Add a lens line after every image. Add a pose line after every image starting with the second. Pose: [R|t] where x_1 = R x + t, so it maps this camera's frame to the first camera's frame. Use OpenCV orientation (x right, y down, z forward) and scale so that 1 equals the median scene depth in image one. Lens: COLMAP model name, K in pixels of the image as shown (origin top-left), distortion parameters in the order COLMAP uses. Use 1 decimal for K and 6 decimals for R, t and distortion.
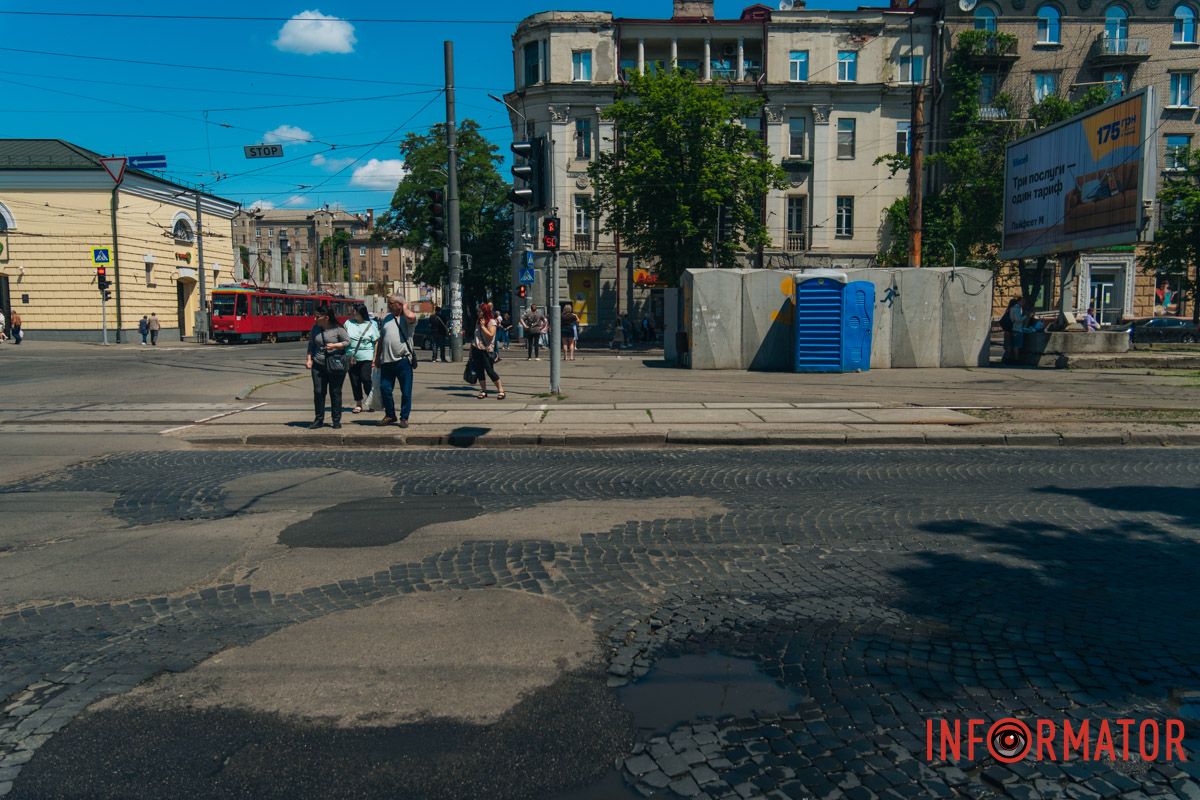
lens RADIAL K [[872.6, 0, 600.0], [0, 872.6, 400.0], [0, 0, 1]] dist [-0.008774, 0.008487]
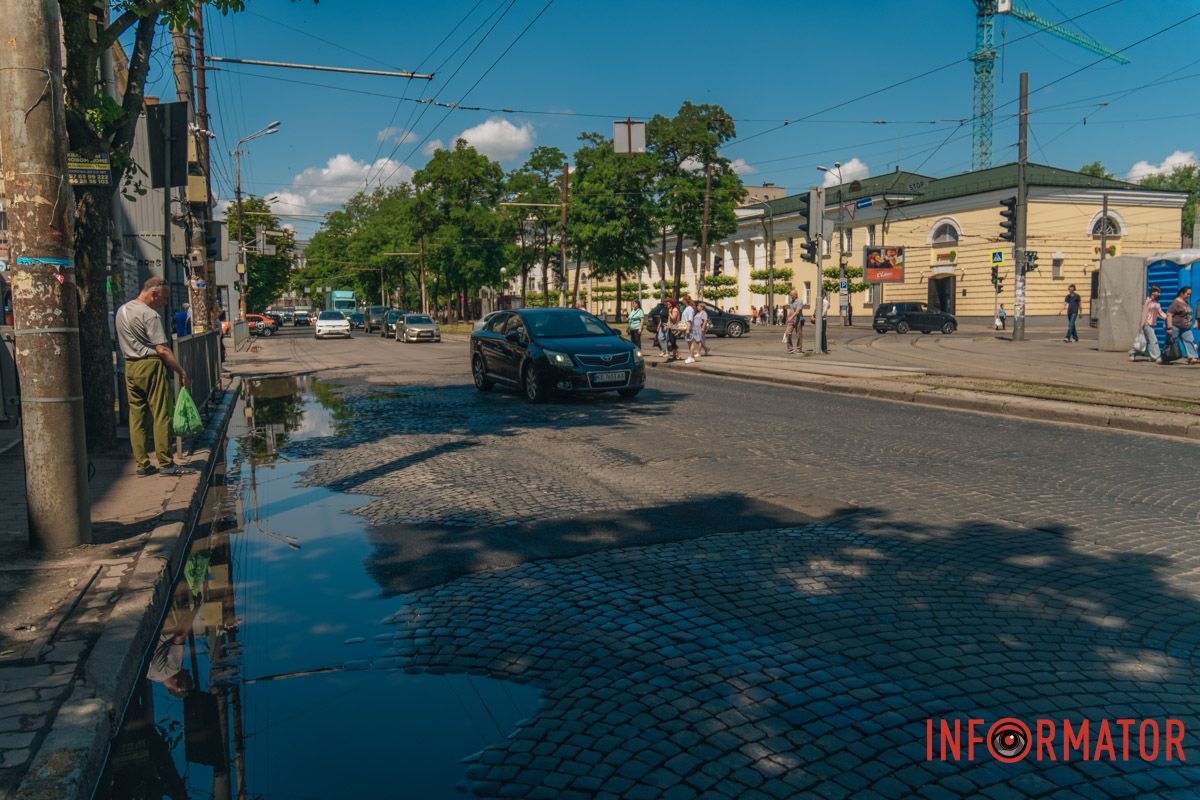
lens RADIAL K [[872.6, 0, 600.0], [0, 872.6, 400.0], [0, 0, 1]] dist [-0.008774, 0.008487]
pose [[0.346472, 0.089299, -0.933800, 0.624693], [-0.077569, 0.994777, 0.066350, 0.000605], [0.934848, 0.049446, 0.351589, 0.046797]]
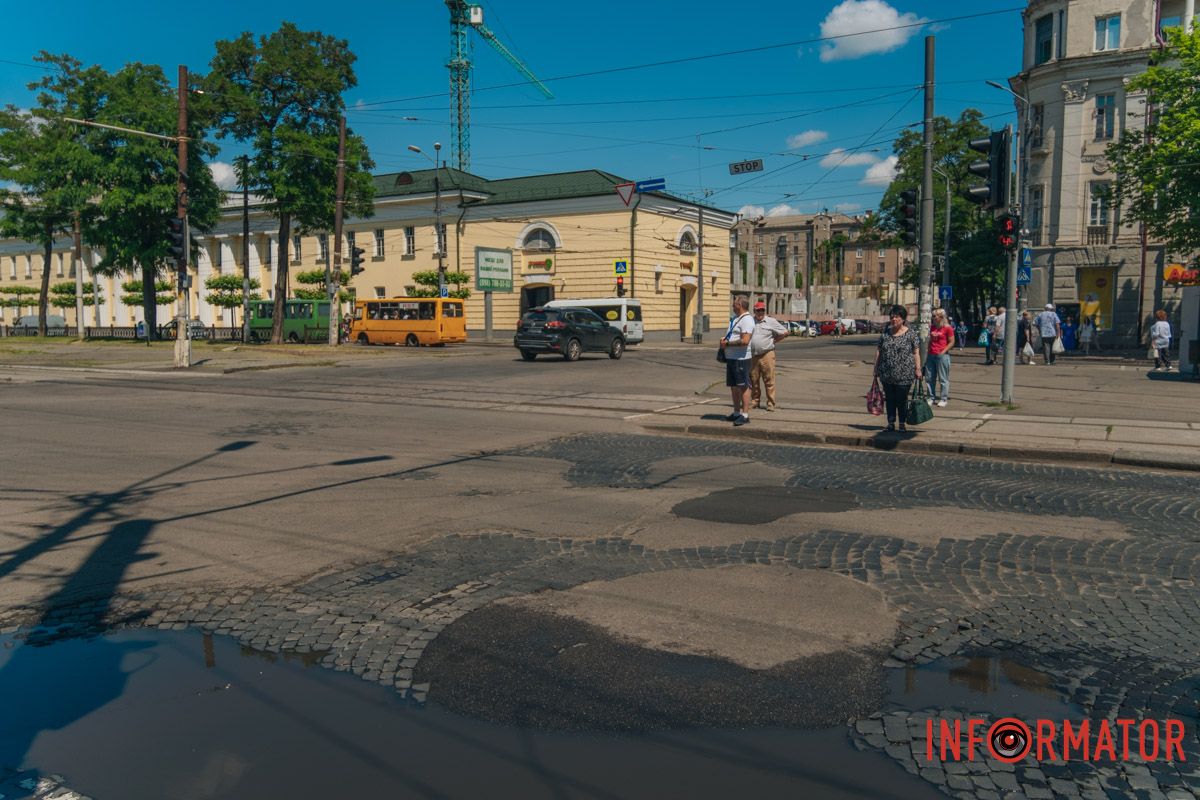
lens RADIAL K [[874.6, 0, 597.5], [0, 874.6, 421.9], [0, 0, 1]] dist [-0.021867, 0.006536]
pose [[0.850131, 0.060706, -0.523061, 0.034514], [-0.049435, 0.998146, 0.035498, 0.000644], [0.524246, -0.004320, 0.851556, -0.014691]]
